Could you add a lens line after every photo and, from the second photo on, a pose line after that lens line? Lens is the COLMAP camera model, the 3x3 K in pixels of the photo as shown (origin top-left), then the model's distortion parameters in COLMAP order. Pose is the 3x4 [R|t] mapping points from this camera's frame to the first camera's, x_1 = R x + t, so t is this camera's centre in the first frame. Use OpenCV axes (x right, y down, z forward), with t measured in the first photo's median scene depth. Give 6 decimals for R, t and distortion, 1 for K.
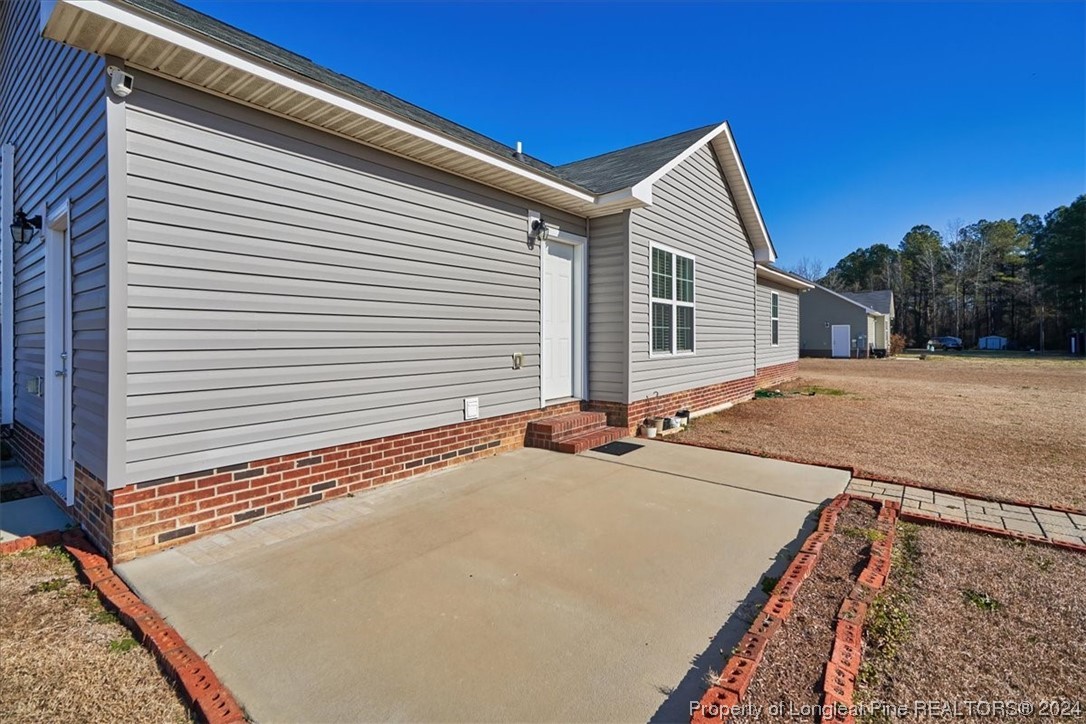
lens RADIAL K [[485.7, 0, 543.3], [0, 485.7, 341.5], [0, 0, 1]] dist [-0.000423, 0.000284]
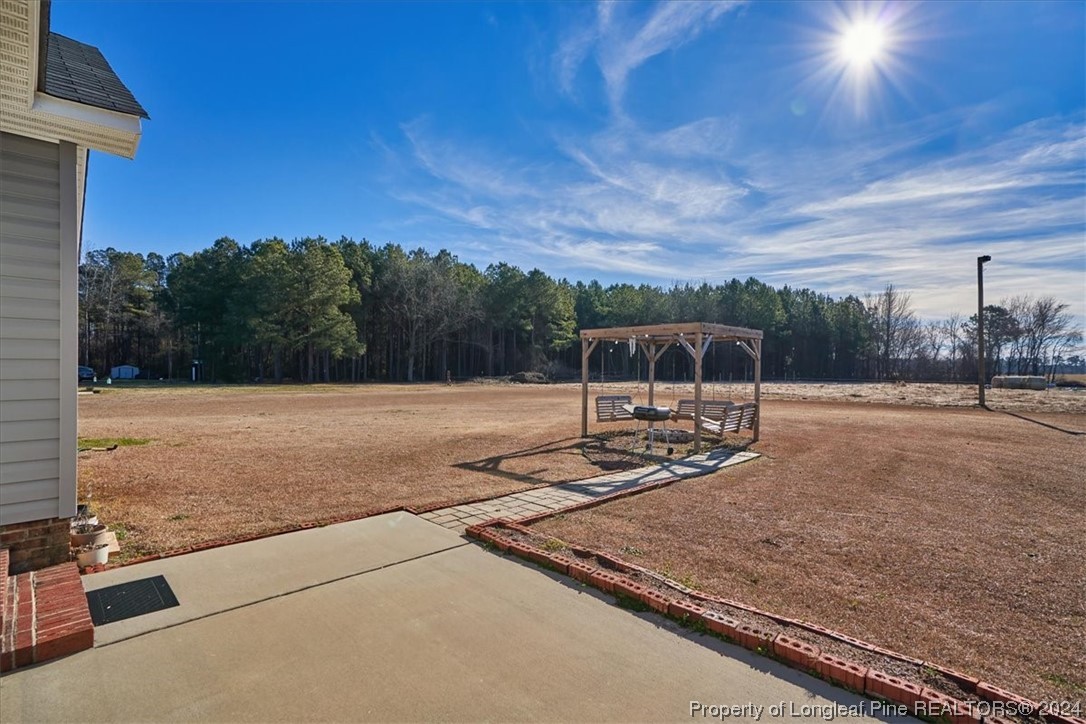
lens RADIAL K [[513.8, 0, 526.8], [0, 513.8, 361.5], [0, 0, 1]] dist [-0.002924, 0.000493]
pose [[0.128379, 0.008524, 0.991689, -0.257262], [0.008640, 0.999916, -0.009713, -0.024654], [-0.991688, 0.009815, 0.128294, 0.352298]]
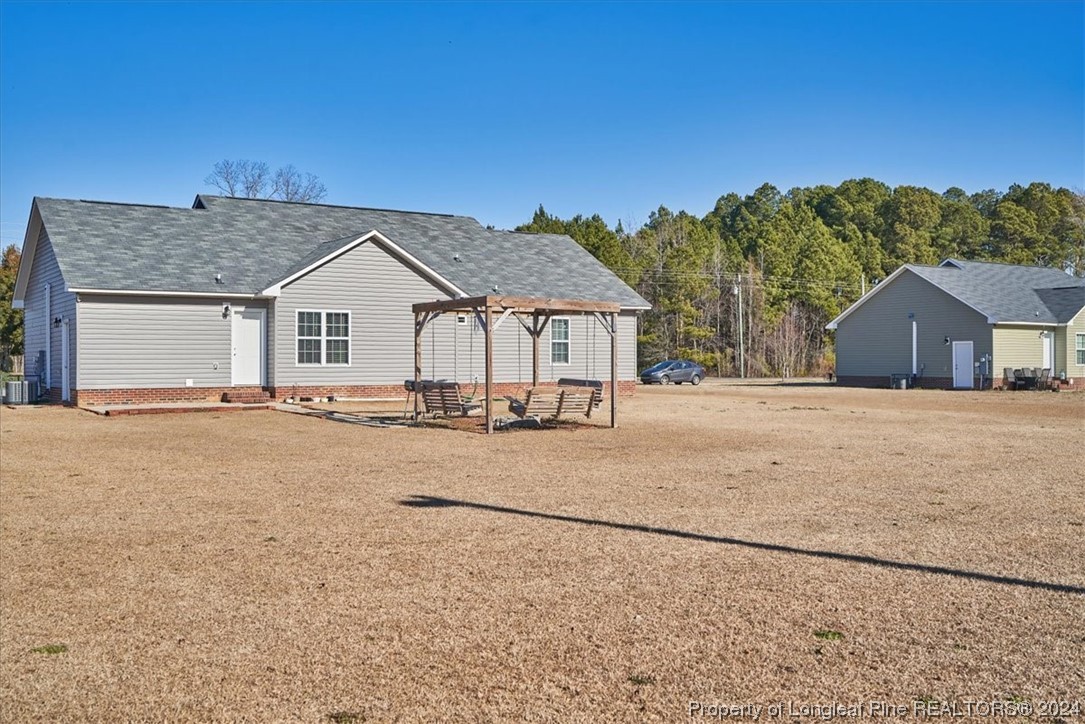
lens RADIAL K [[1011.4, 0, 542.5], [0, 1011.4, 362.0], [0, 0, 1]] dist [0.004921, 0.001156]
pose [[0.953534, -0.000480, -0.301285, 2.281504], [-0.002554, 0.999950, -0.009676, 0.049497], [0.301274, 0.009995, 0.953485, -2.508651]]
